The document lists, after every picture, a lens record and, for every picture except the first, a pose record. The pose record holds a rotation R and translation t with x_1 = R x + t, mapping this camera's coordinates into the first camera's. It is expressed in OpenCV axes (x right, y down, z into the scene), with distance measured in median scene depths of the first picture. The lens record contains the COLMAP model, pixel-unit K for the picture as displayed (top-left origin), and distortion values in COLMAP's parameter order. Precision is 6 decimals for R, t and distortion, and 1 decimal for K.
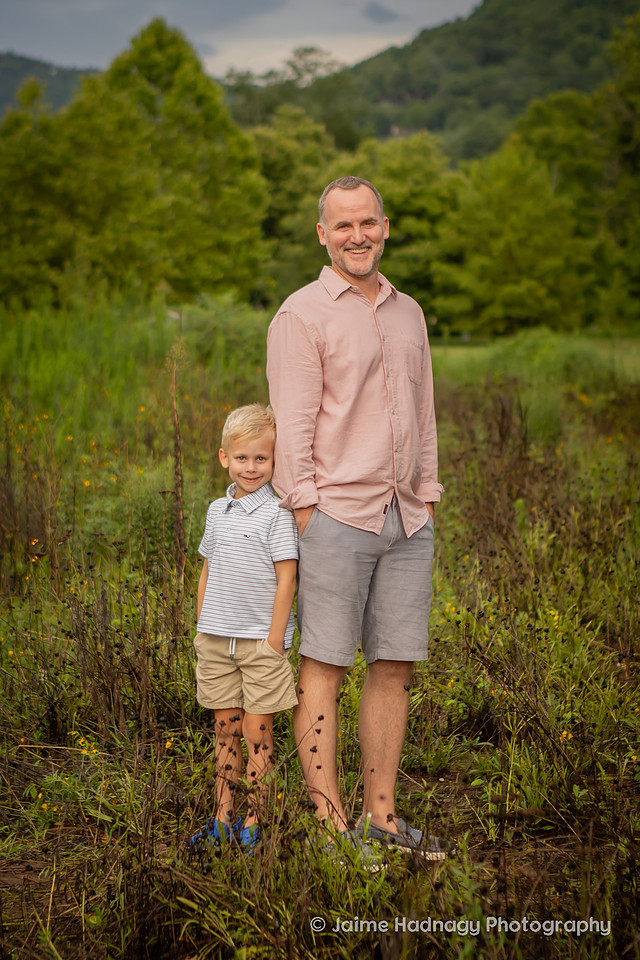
lens RADIAL K [[2556.2, 0, 269.6], [0, 2556.2, 455.0], [0, 0, 1]] dist [0.116058, 0.375566]
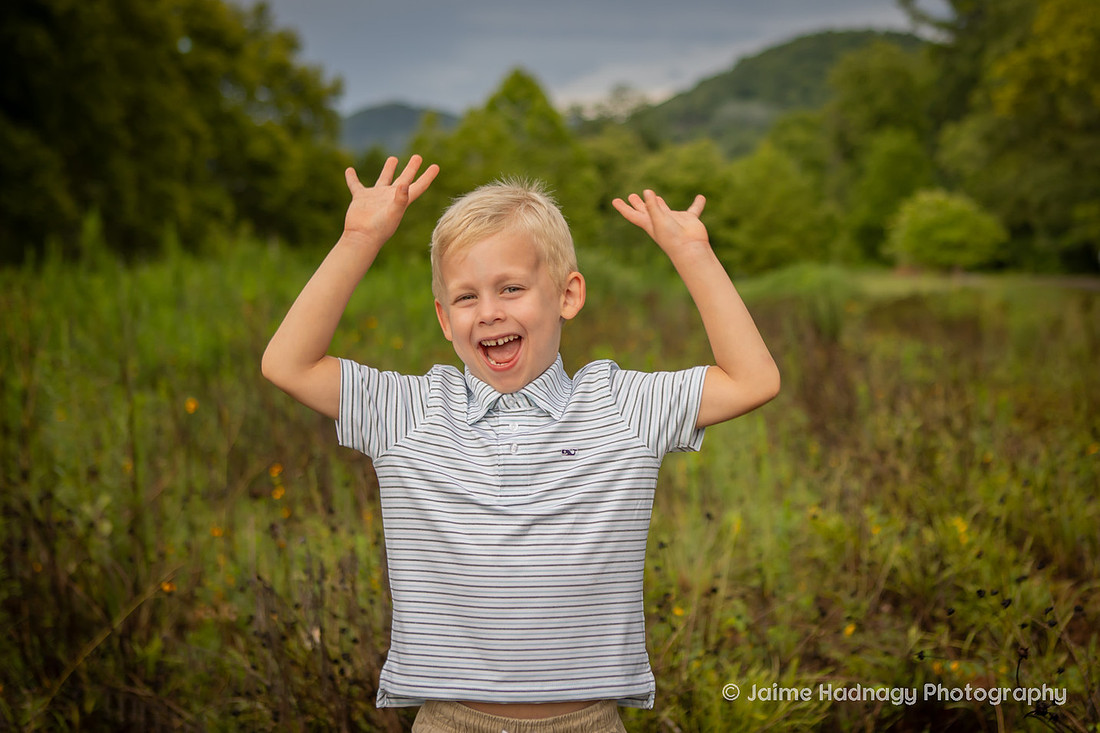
lens RADIAL K [[1690.4, 0, 665.2], [0, 1690.4, 365.5], [0, 0, 1]] dist [-0.008848, -0.042644]
pose [[0.998438, -0.045465, 0.032468, 0.000566], [0.045475, 0.998965, 0.000427, 0.000712], [-0.032454, 0.001050, 0.999473, 0.049695]]
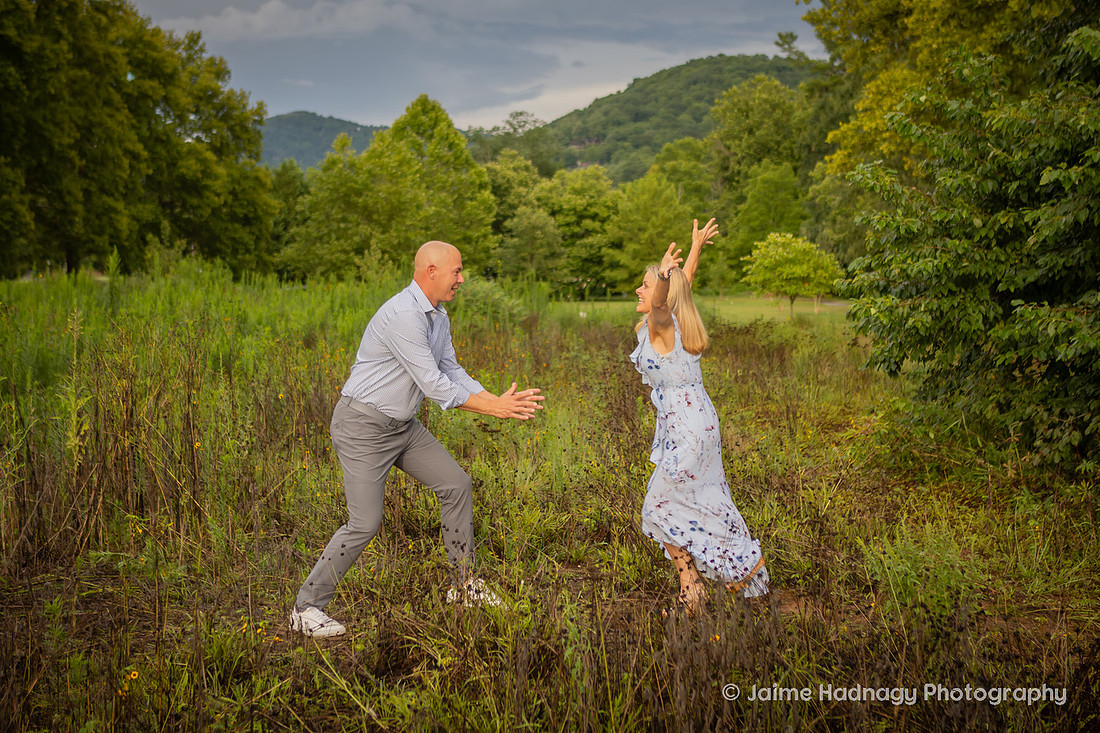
lens RADIAL K [[1661.9, 0, 546.7], [0, 1661.9, 310.0], [0, 0, 1]] dist [-0.034688, 0.056063]
pose [[0.999527, -0.013727, 0.027536, 0.001536], [0.014767, 0.999171, -0.037941, 0.000217], [-0.026992, 0.038330, 0.998901, -0.005482]]
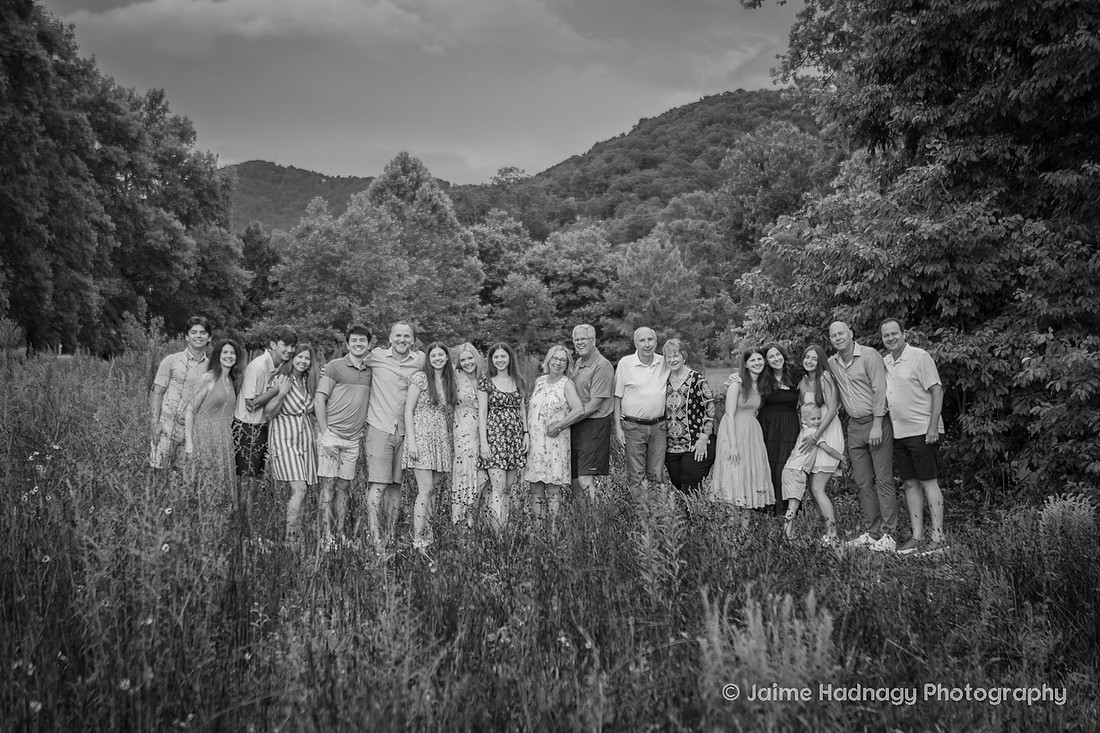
lens RADIAL K [[1953.8, 0, 549.5], [0, 1953.8, 402.9], [0, 0, 1]] dist [0.043509, -0.015556]
pose [[0.999197, -0.026646, 0.029915, 0.001279], [0.027535, 0.999180, -0.029690, 0.004095], [-0.029100, 0.030490, 0.999111, -0.085518]]
